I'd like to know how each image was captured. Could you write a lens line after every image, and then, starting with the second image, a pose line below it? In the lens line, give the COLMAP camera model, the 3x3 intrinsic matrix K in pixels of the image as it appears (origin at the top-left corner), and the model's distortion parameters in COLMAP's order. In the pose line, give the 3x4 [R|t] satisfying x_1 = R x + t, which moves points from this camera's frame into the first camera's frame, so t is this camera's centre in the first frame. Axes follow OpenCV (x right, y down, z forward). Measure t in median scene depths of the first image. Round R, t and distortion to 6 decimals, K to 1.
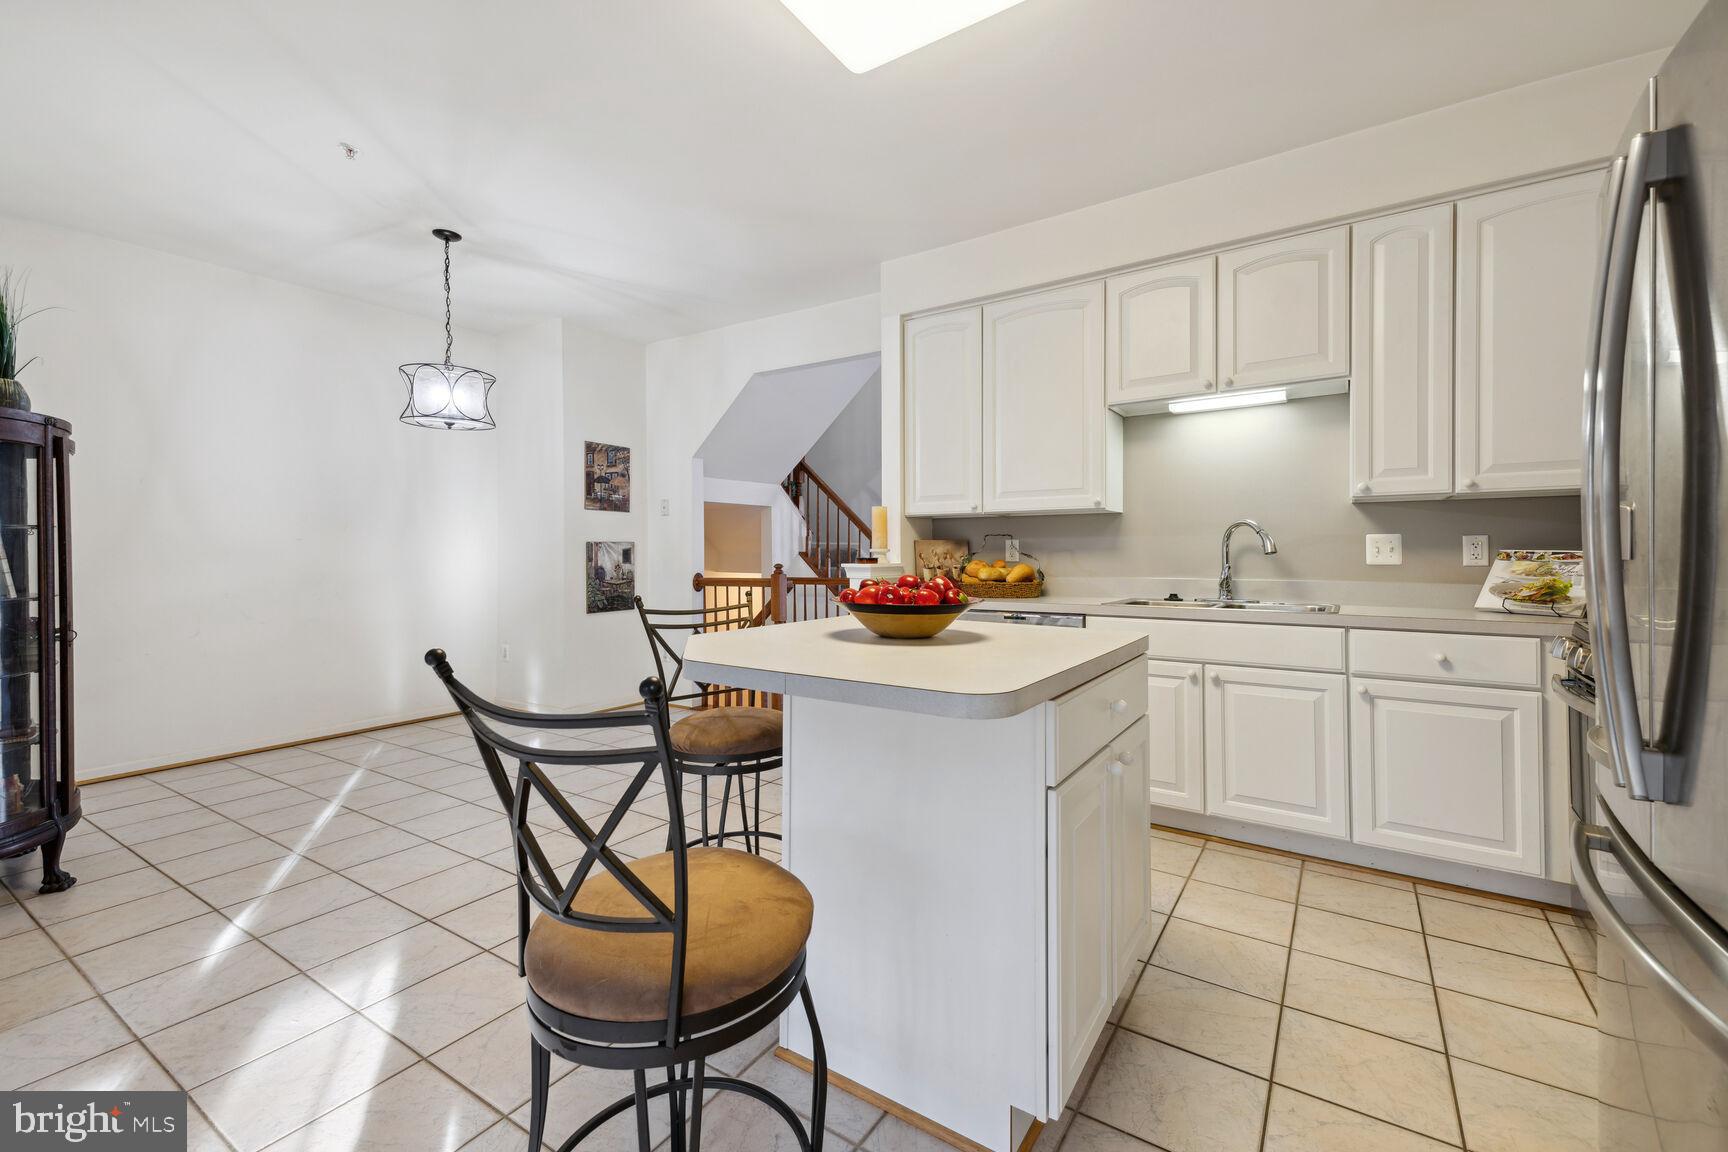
lens RADIAL K [[724.4, 0, 863.0], [0, 724.4, 555.1], [0, 0, 1]] dist [0.051491, -0.017606]
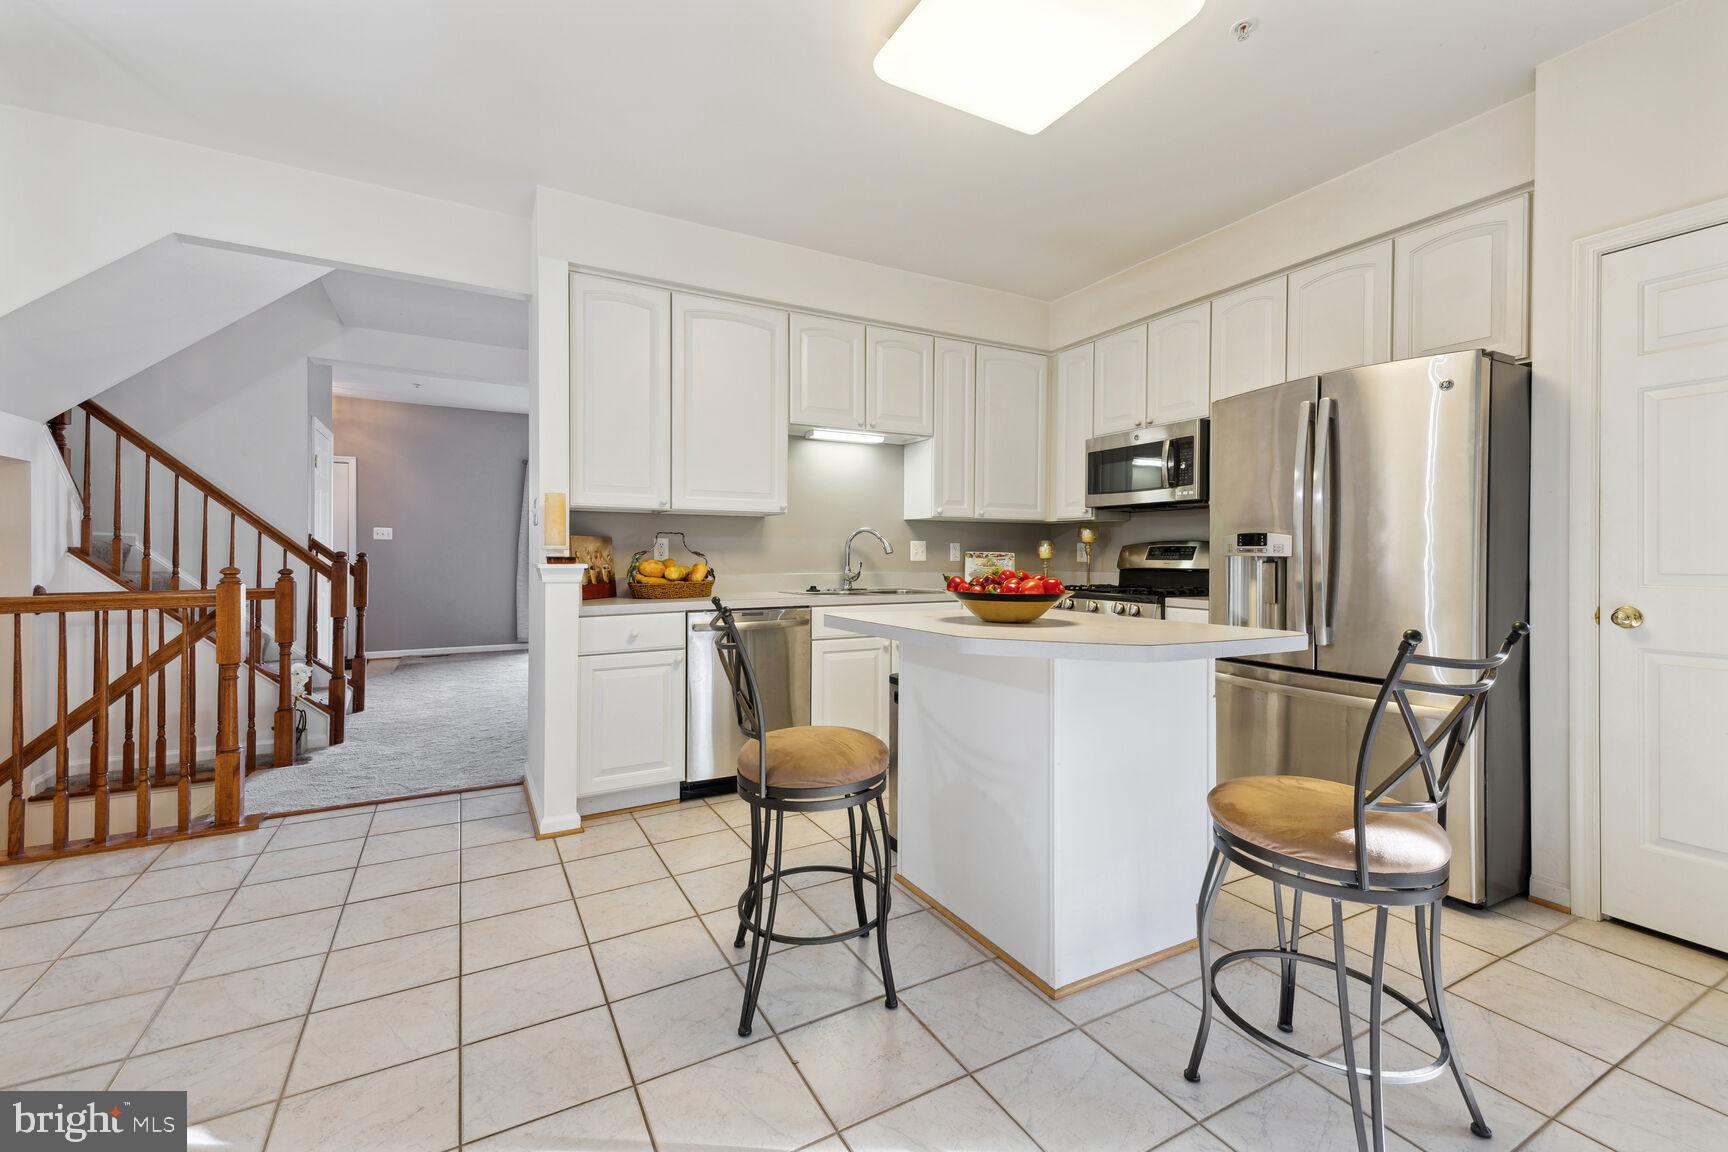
lens RADIAL K [[724.4, 0, 863.0], [0, 724.4, 555.1], [0, 0, 1]] dist [0.051491, -0.017606]
pose [[0.463880, 0.006603, 0.885873, -0.546740], [-0.000331, 0.999973, -0.007280, 0.009480], [-0.885898, 0.003084, 0.463870, 0.326321]]
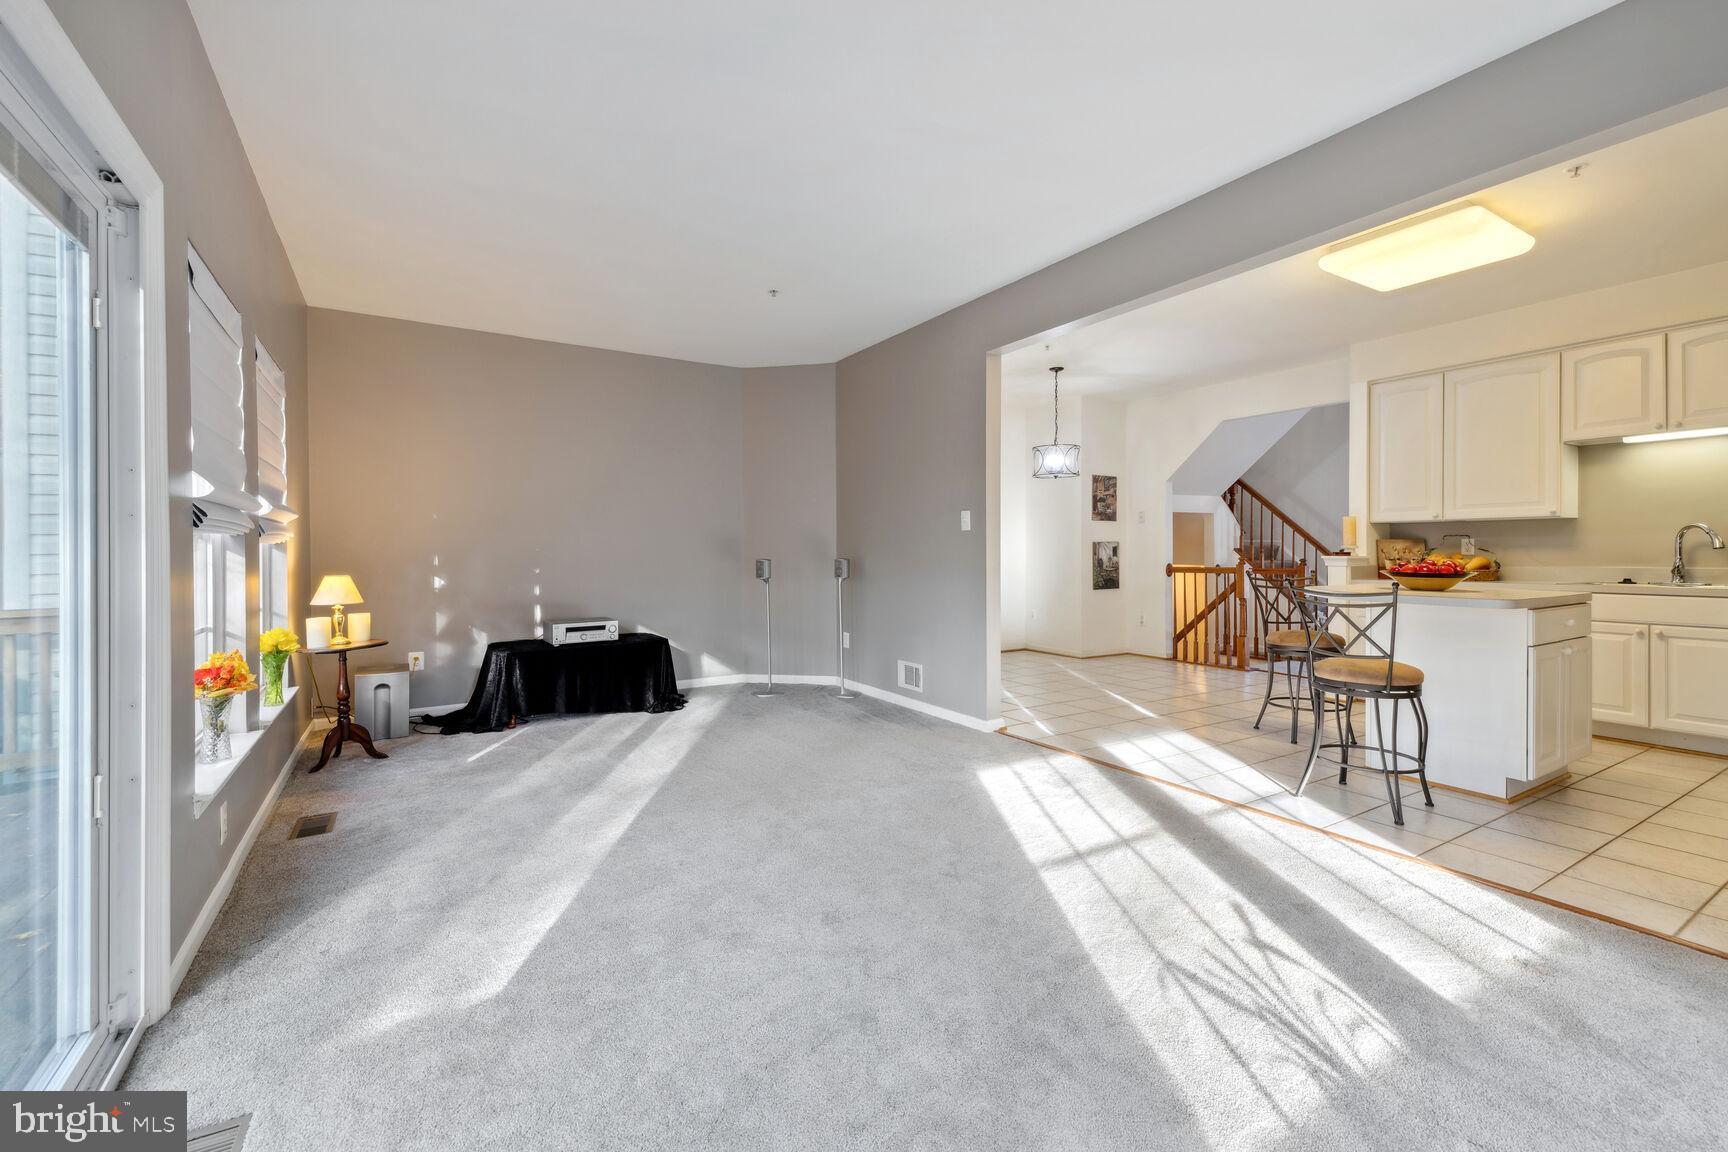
lens RADIAL K [[724.4, 0, 863.0], [0, 724.4, 555.1], [0, 0, 1]] dist [0.051491, -0.017606]
pose [[0.909297, 0.001760, -0.416144, -0.251574], [-0.000175, 0.999993, 0.003846, 0.004387], [0.416148, -0.003424, 0.909291, -0.752542]]
